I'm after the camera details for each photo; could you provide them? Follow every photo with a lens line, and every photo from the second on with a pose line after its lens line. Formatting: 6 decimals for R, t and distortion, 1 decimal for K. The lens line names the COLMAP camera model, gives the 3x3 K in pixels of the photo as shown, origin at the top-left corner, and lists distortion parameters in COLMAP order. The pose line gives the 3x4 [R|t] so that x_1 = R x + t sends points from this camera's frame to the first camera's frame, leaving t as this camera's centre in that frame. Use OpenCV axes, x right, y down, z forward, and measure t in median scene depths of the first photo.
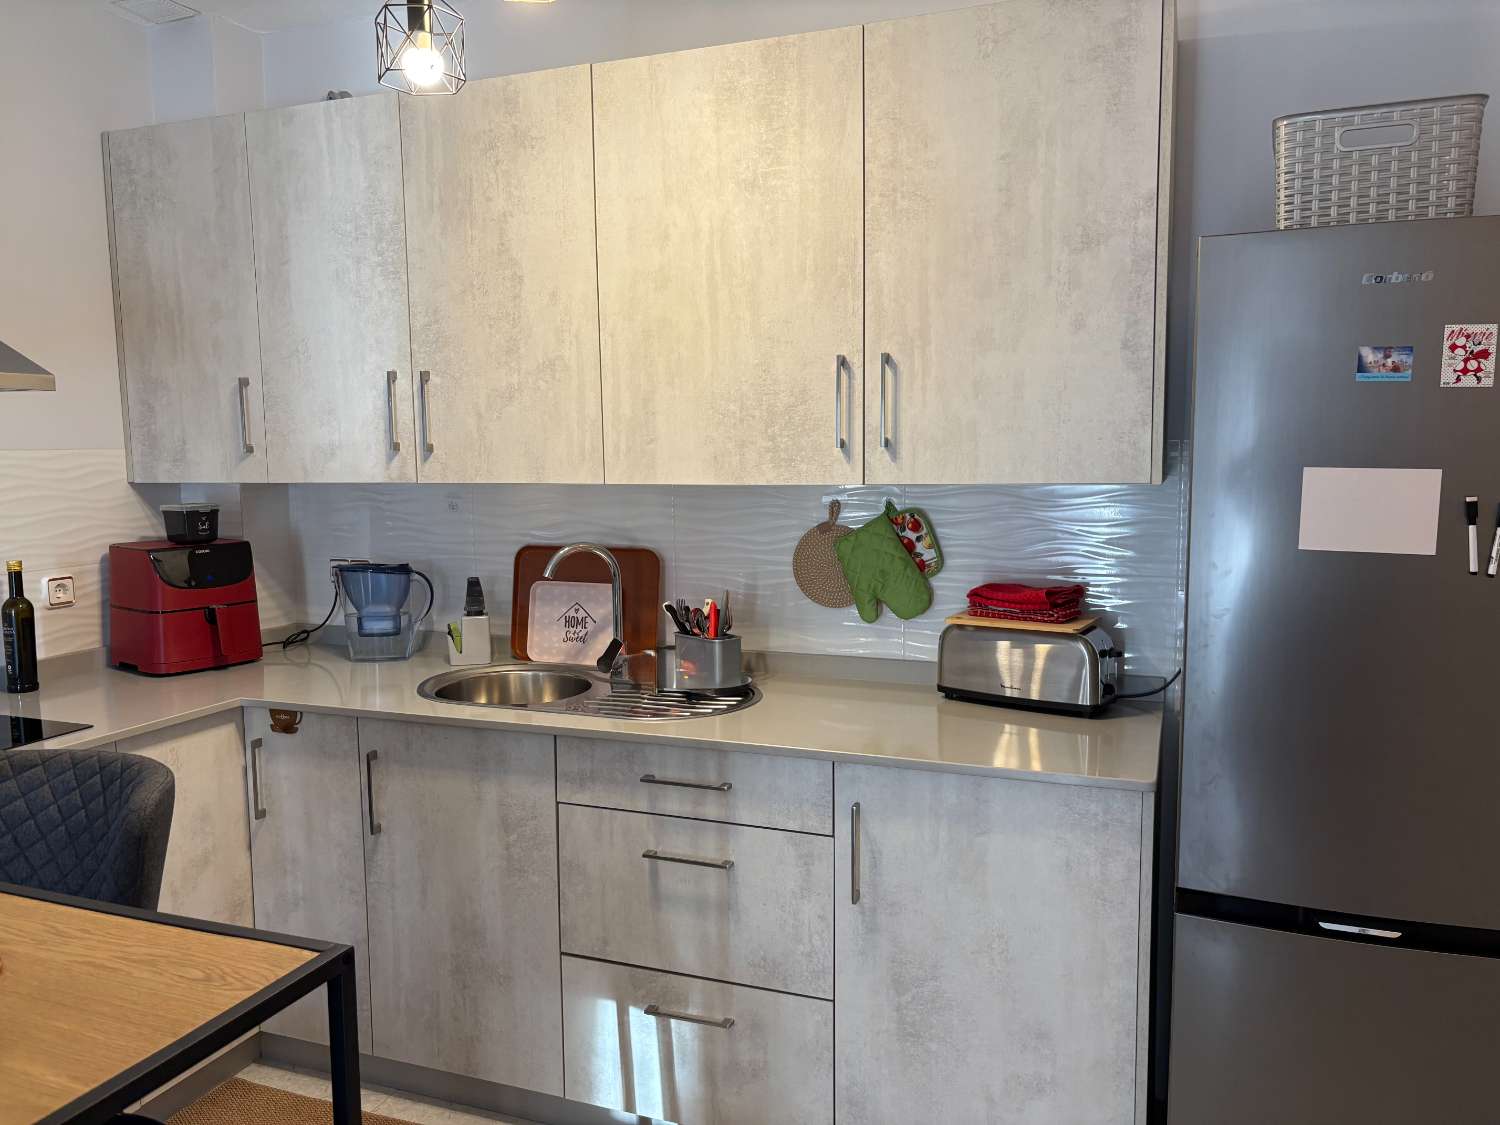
lens RADIAL K [[1136.0, 0, 752.6], [0, 1136.0, 560.8], [0, 0, 1]] dist [-0.002939, 0.008767]
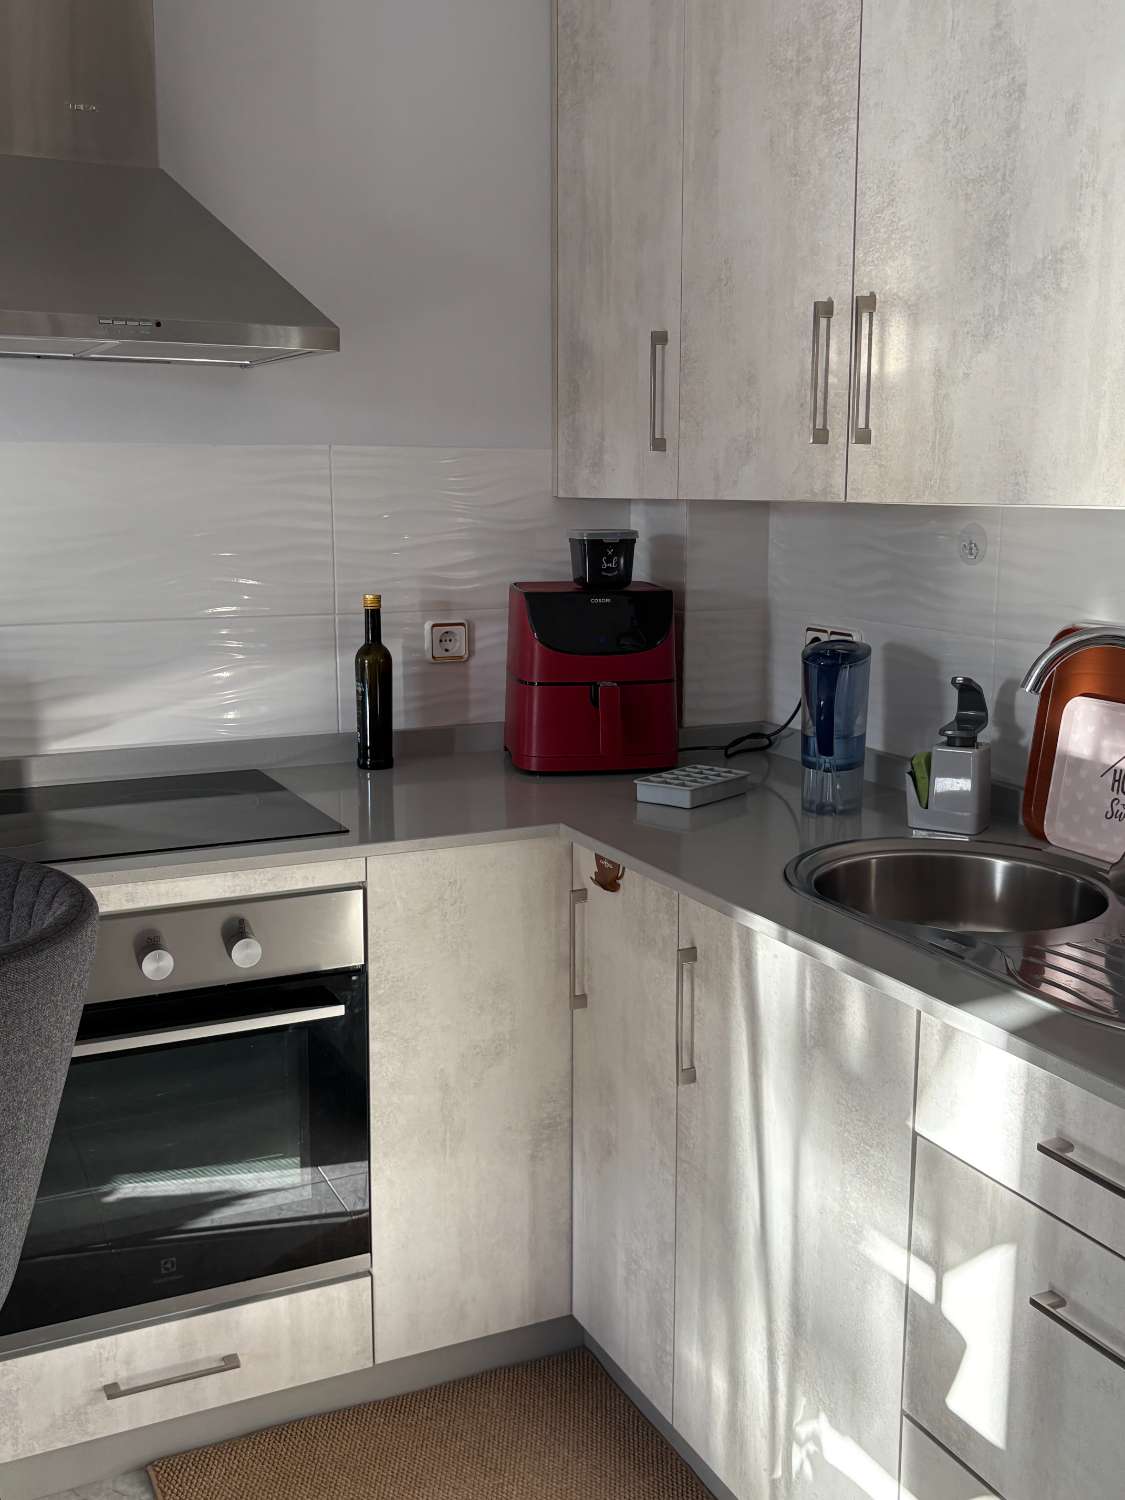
lens RADIAL K [[1537.4, 0, 567.9], [0, 1537.4, 756.5], [0, 0, 1]] dist [0.021066, 0.002507]
pose [[0.727814, 0.132178, -0.672916, 0.153631], [-0.082279, 0.990992, 0.105665, -0.012890], [0.680821, -0.021538, 0.732133, 0.370943]]
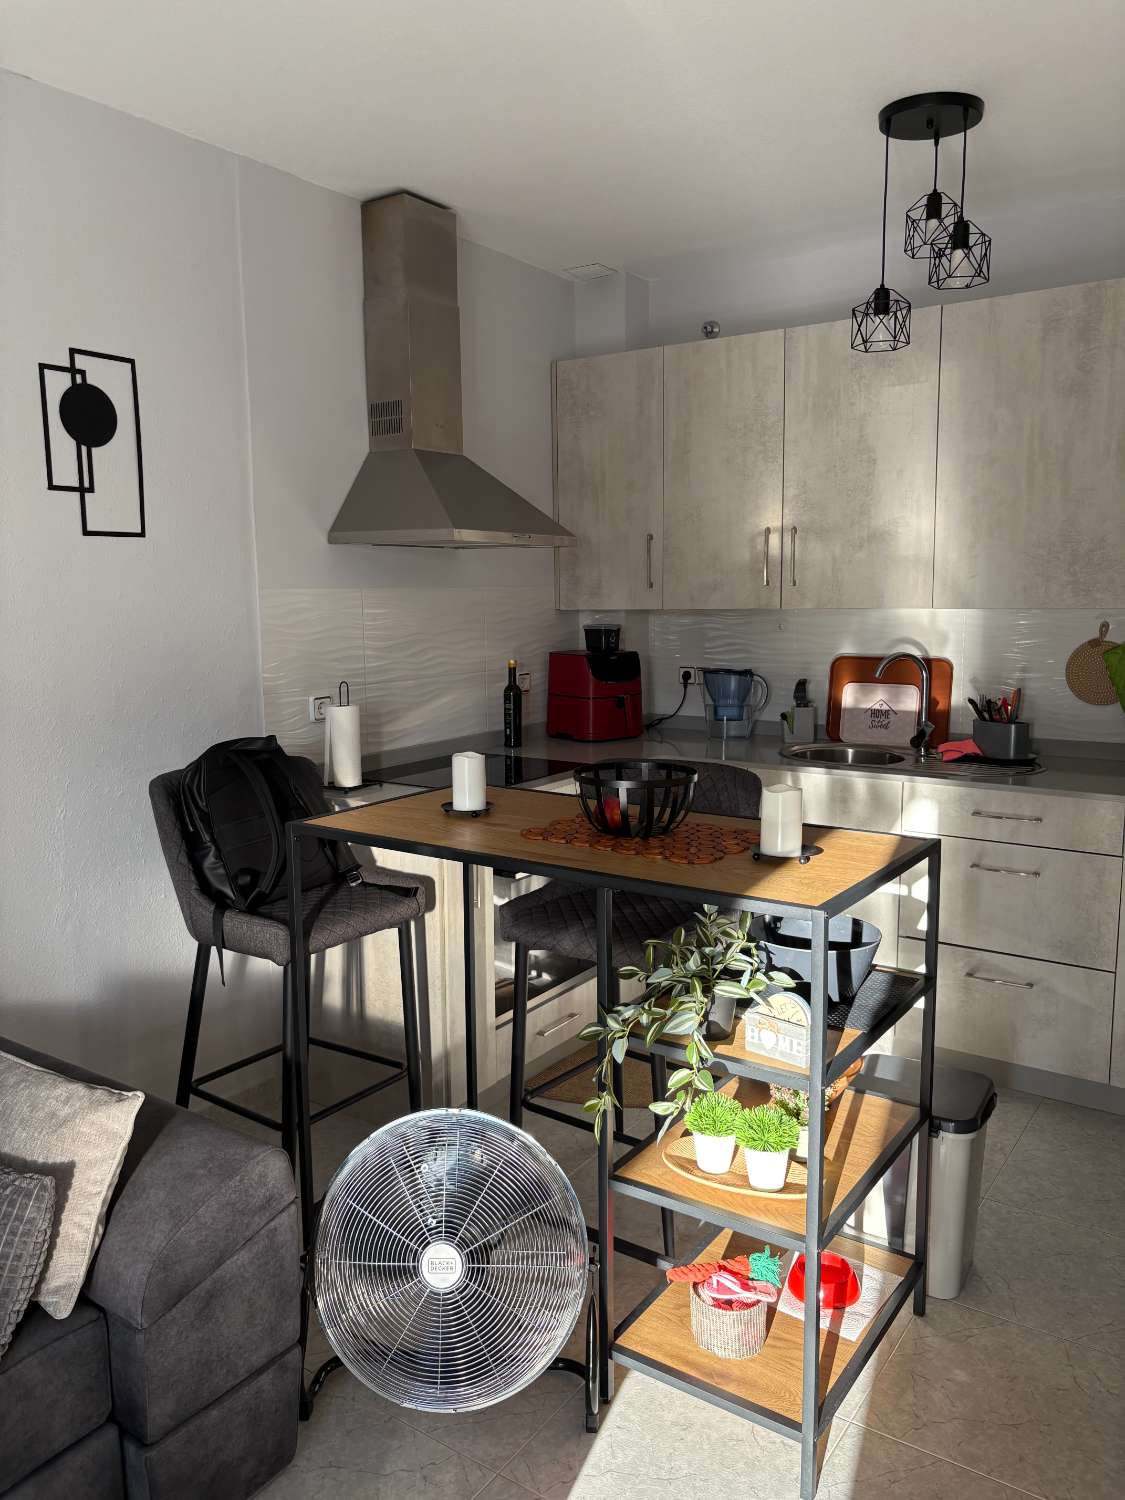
lens RADIAL K [[1126.7, 0, 576.5], [0, 1126.7, 745.4], [0, 0, 1]] dist [0.012950, -0.001120]
pose [[0.971965, 0.031030, -0.233069, -0.234135], [-0.022377, 0.998962, 0.039682, 0.055933], [0.234059, -0.033354, 0.971650, -0.460225]]
